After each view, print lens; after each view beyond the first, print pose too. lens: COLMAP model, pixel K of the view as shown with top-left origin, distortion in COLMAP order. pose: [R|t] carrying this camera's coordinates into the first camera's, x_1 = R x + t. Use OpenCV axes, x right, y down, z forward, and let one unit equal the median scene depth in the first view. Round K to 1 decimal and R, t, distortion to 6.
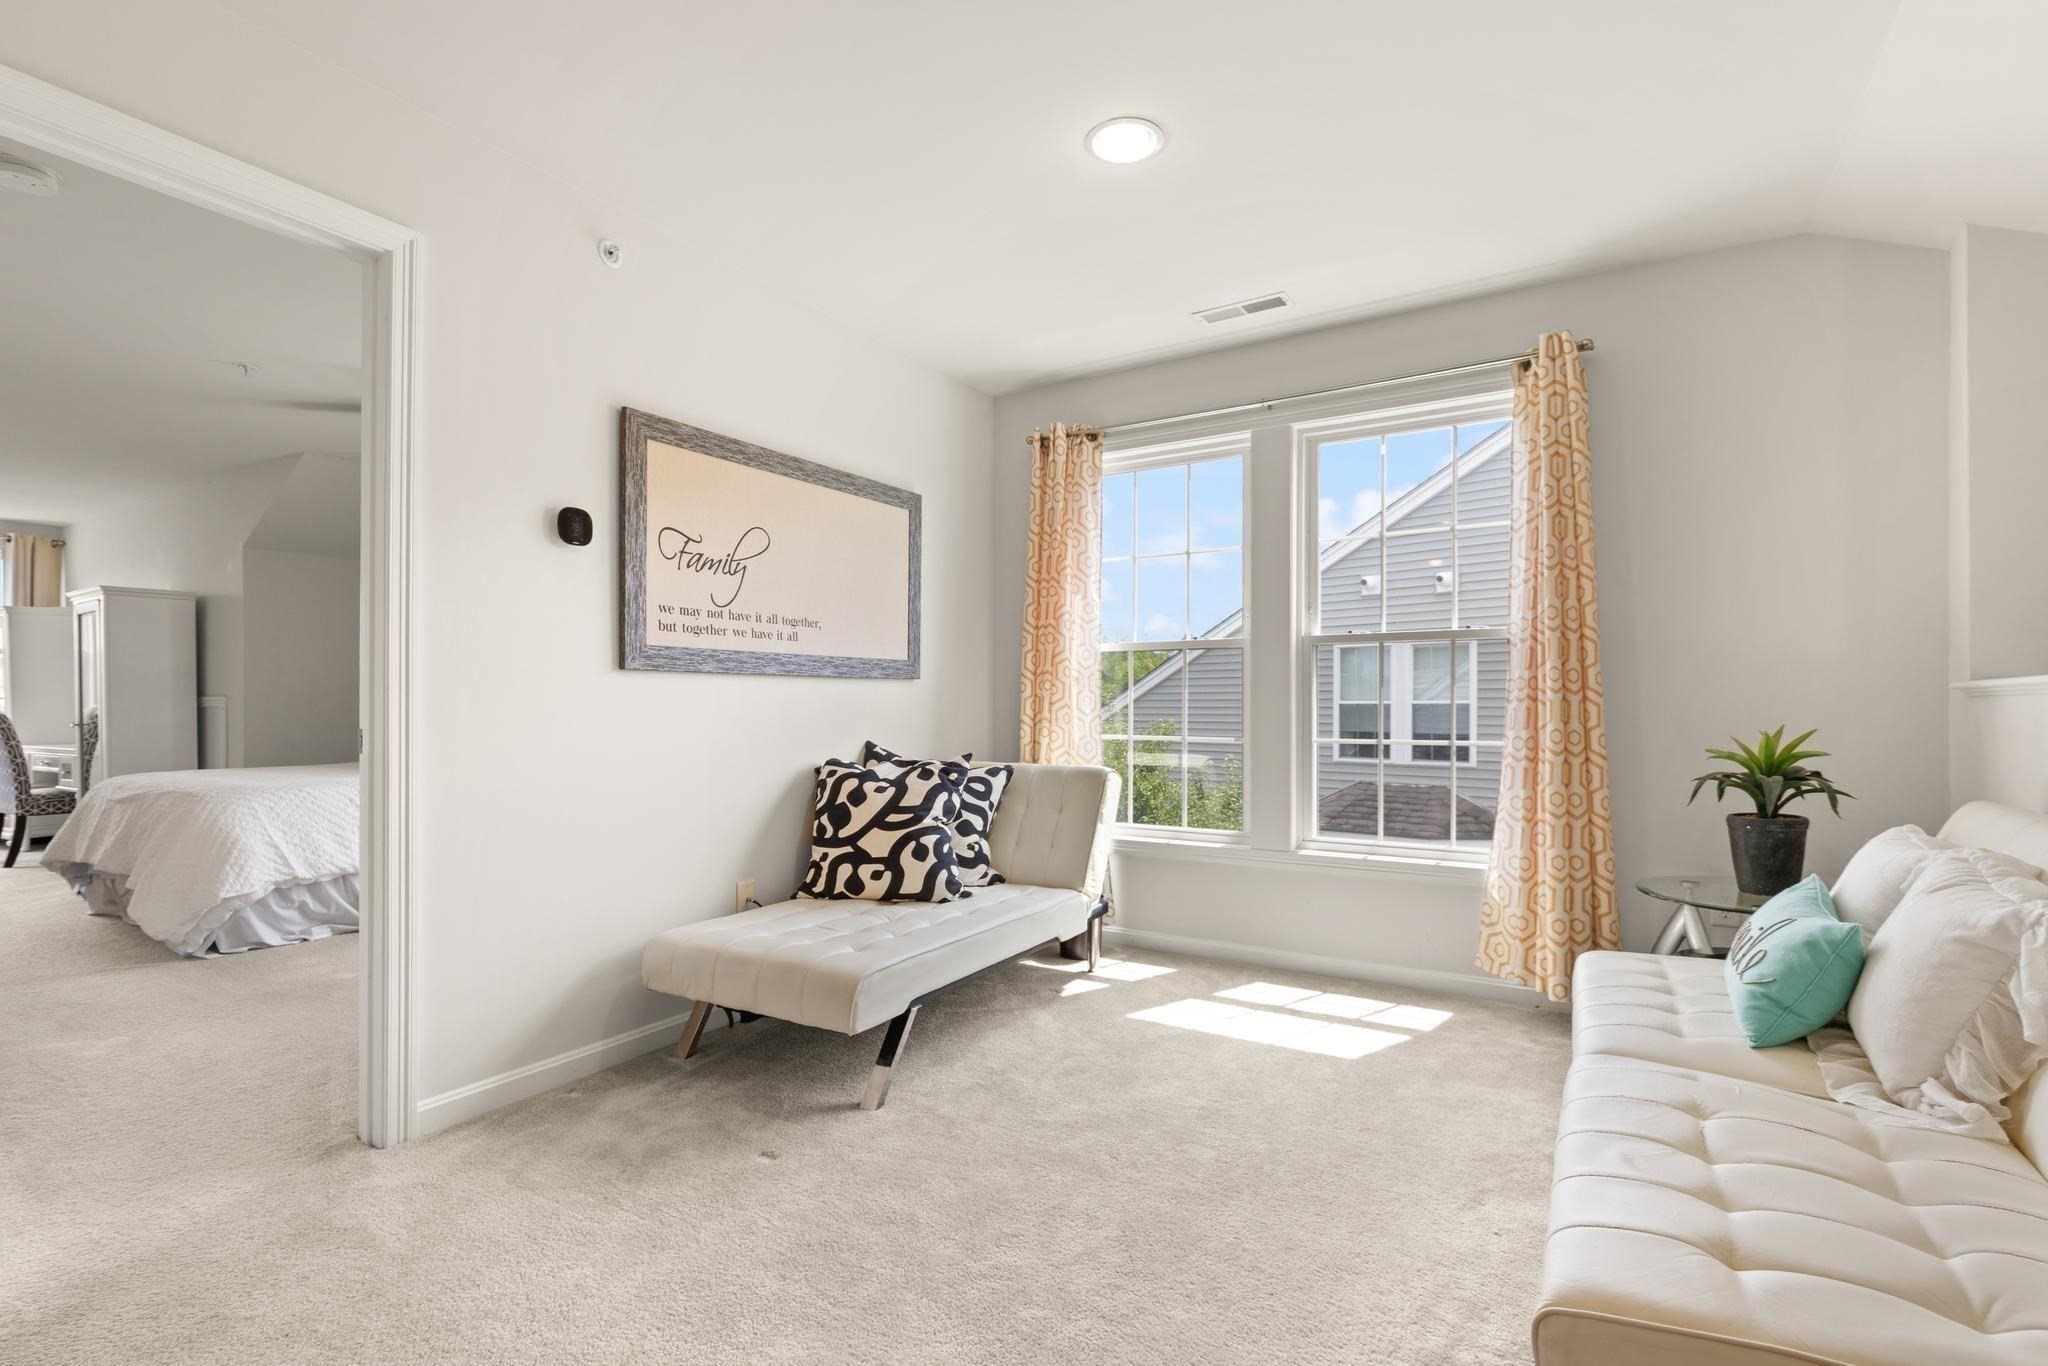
lens RADIAL K [[949.1, 0, 1024.0], [0, 949.1, 683.0], [0, 0, 1]] dist [-0.000576, -0.000582]
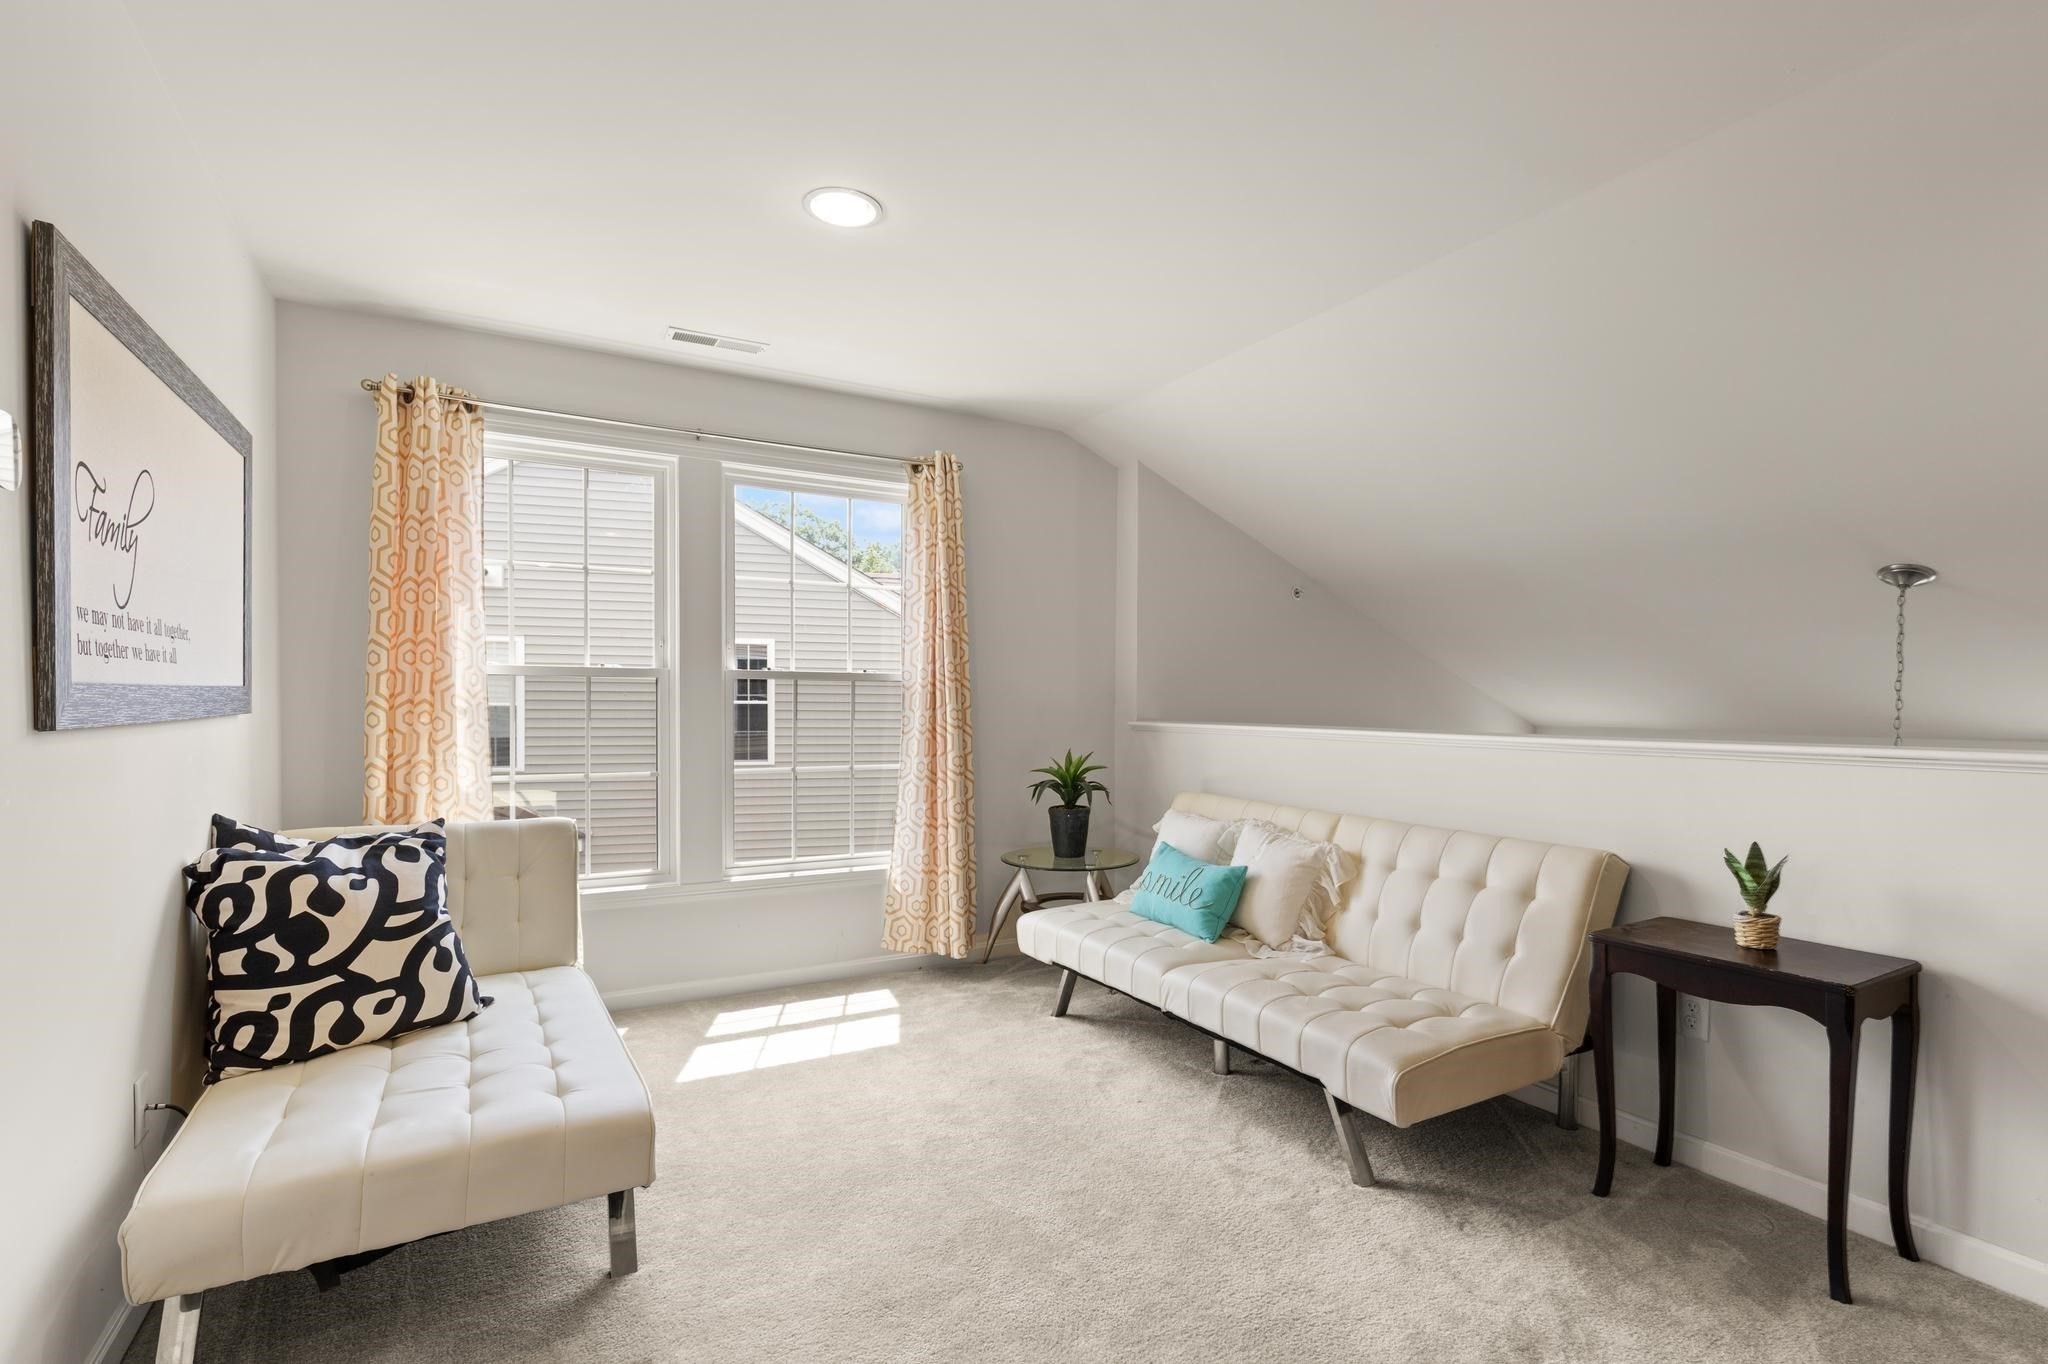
lens RADIAL K [[962.0, 0, 1039.0], [0, 962.0, 699.6], [0, 0, 1]] dist [0.000156, -0.000473]
pose [[0.484063, 0.004083, 0.875023, -0.544958], [-0.029482, 0.999497, 0.011645, -0.047519], [-0.874536, -0.031434, 0.483941, 0.235707]]
